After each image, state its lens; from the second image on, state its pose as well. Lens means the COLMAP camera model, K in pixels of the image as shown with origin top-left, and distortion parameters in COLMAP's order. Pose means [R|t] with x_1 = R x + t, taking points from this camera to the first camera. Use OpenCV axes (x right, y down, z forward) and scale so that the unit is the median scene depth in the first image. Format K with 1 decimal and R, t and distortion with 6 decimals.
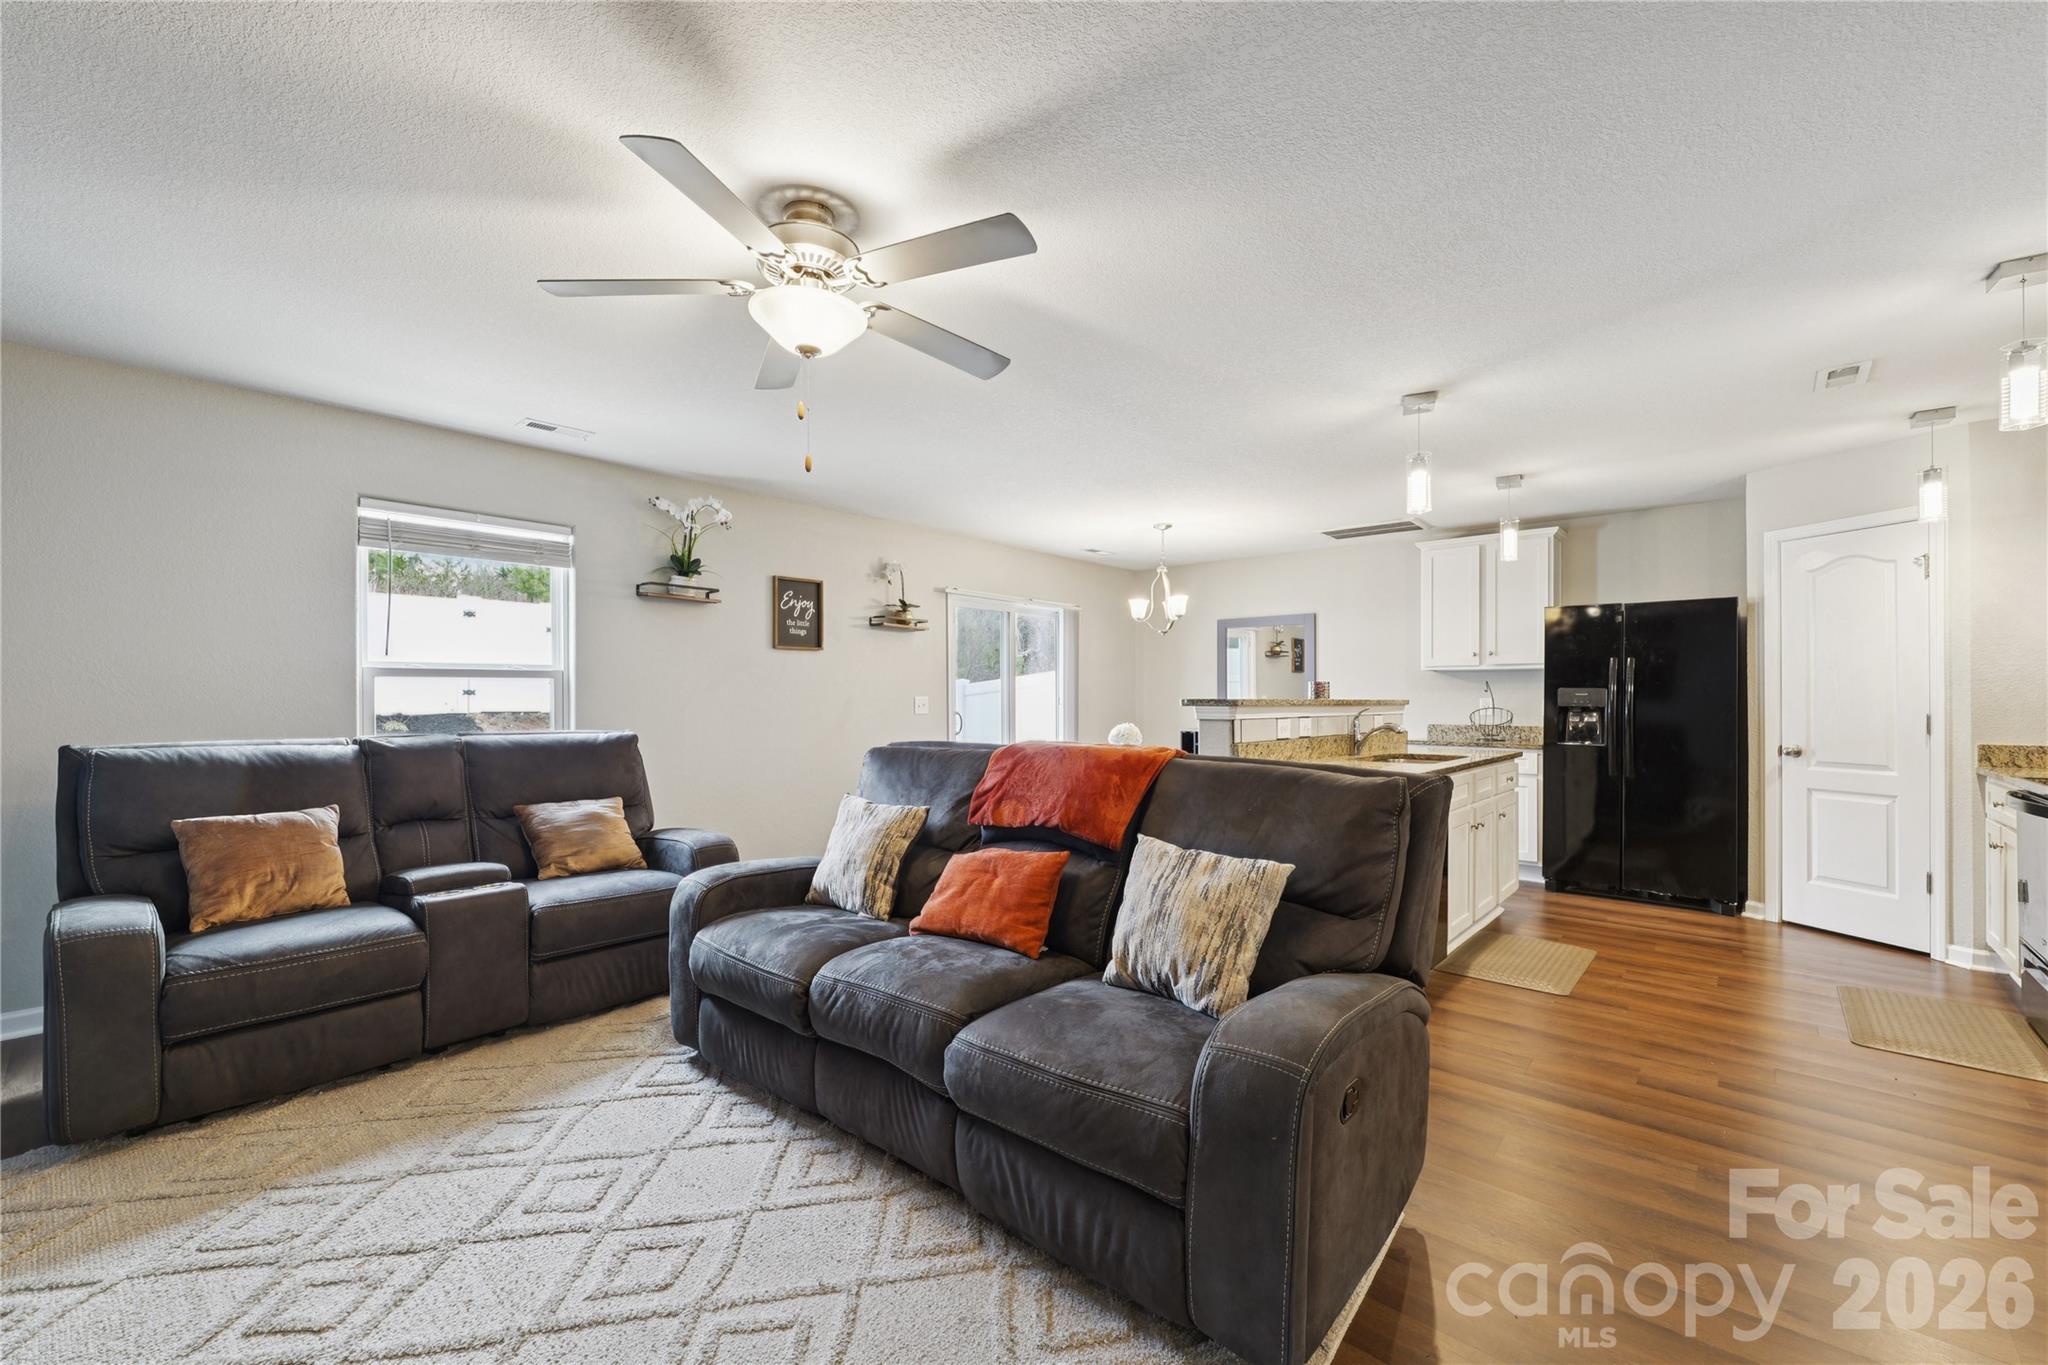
lens RADIAL K [[834.8, 0, 1017.8], [0, 834.8, 697.3], [0, 0, 1]] dist [0.000310, -0.000221]
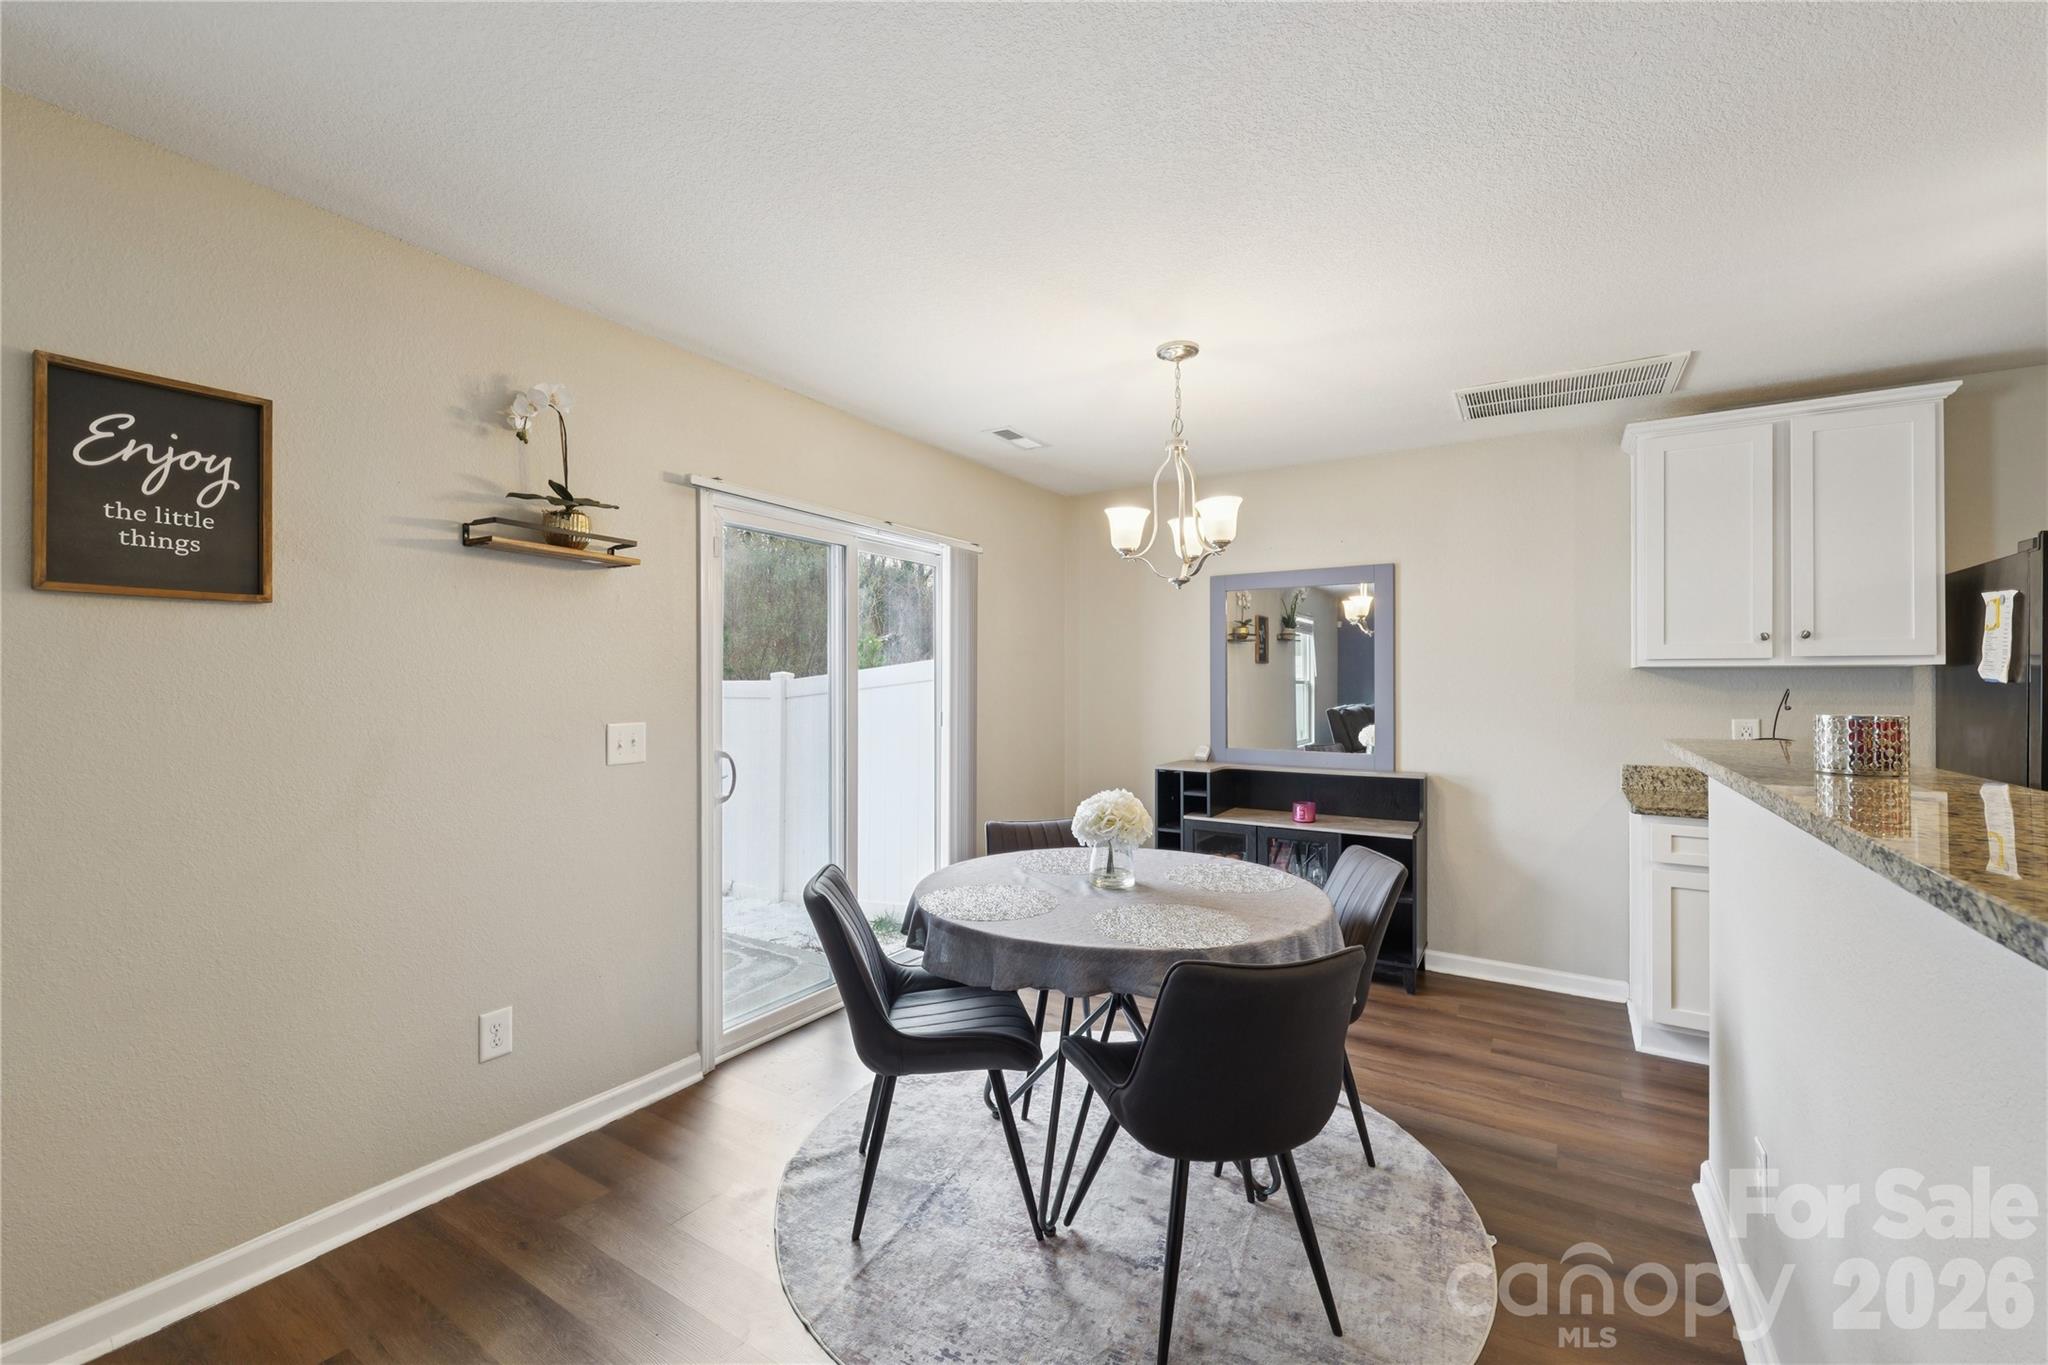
lens RADIAL K [[838.4, 0, 1014.1], [0, 838.4, 679.6], [0, 0, 1]] dist [-0.000661, -0.000288]
pose [[0.987269, 0.001747, 0.159050, 0.013759], [-0.001134, 0.999992, -0.003944, -0.025395], [-0.159056, 0.003713, 0.987263, 0.649126]]
